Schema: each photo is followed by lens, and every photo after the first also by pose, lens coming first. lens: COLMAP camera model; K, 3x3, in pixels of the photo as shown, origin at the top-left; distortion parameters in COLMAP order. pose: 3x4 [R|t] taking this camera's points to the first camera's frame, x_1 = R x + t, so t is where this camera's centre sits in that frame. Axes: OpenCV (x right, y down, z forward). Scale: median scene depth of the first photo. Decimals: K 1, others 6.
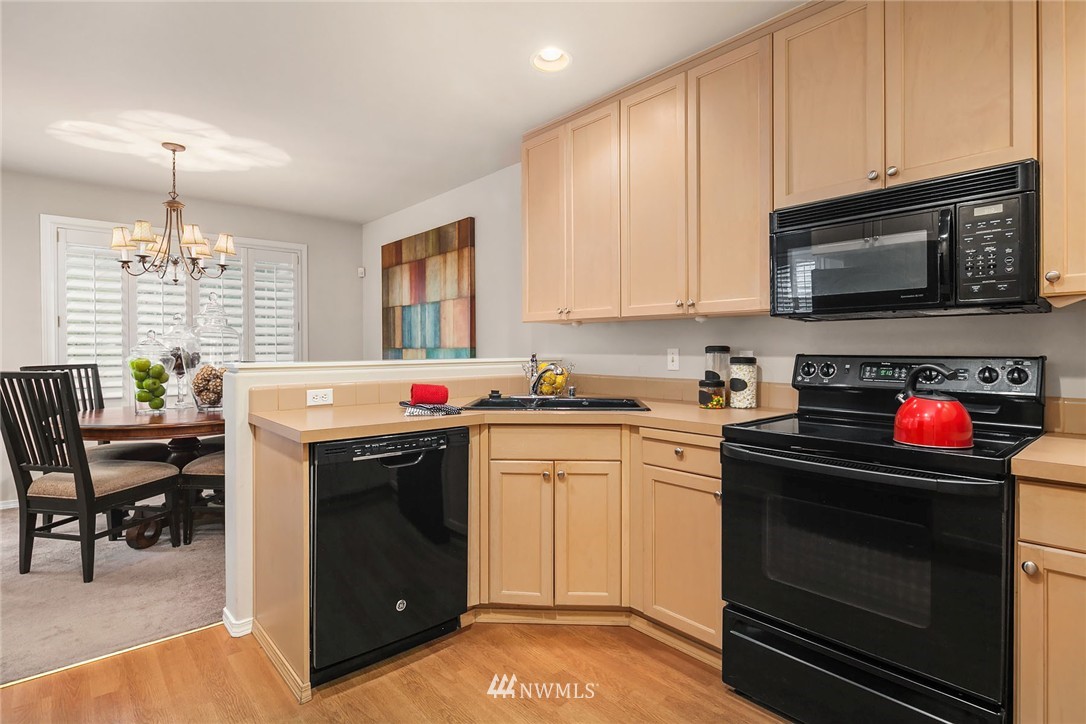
lens RADIAL K [[547.1, 0, 543.0], [0, 547.1, 362.0], [0, 0, 1]] dist [0.002033, 0.000140]
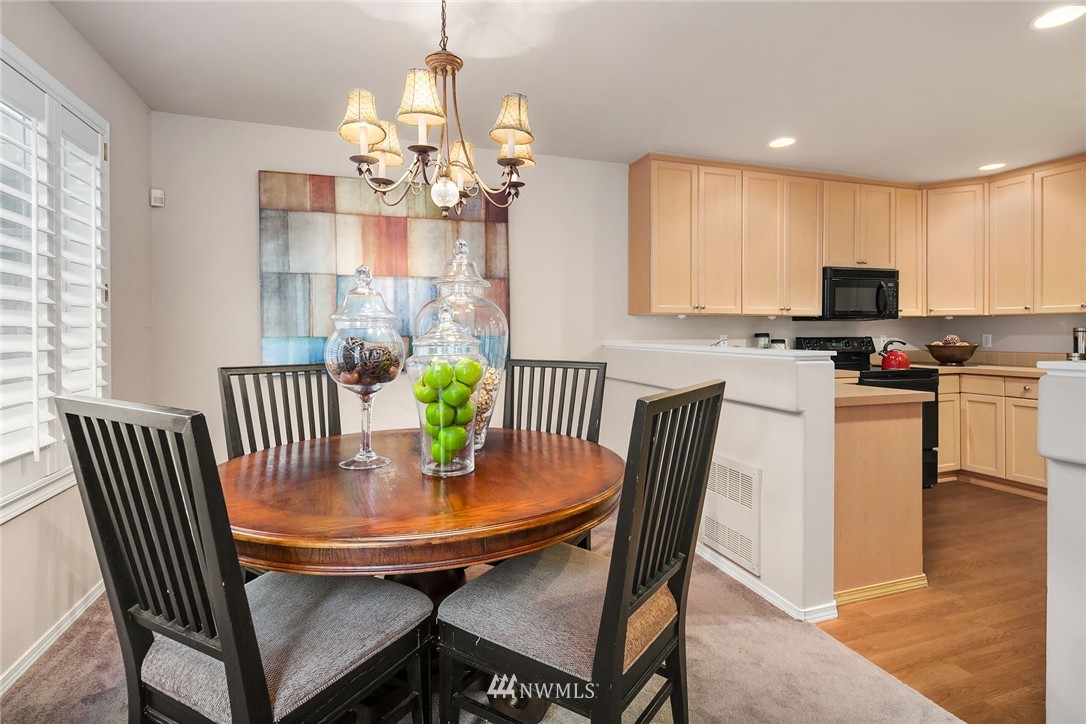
lens RADIAL K [[550.8, 0, 543.5], [0, 550.8, 334.5], [0, 0, 1]] dist [0.001235, 0.000213]
pose [[0.381992, -0.004662, 0.924154, -0.916248], [0.027178, 0.999611, -0.006191, -0.019868], [-0.923766, 0.027481, 0.381970, 0.581881]]
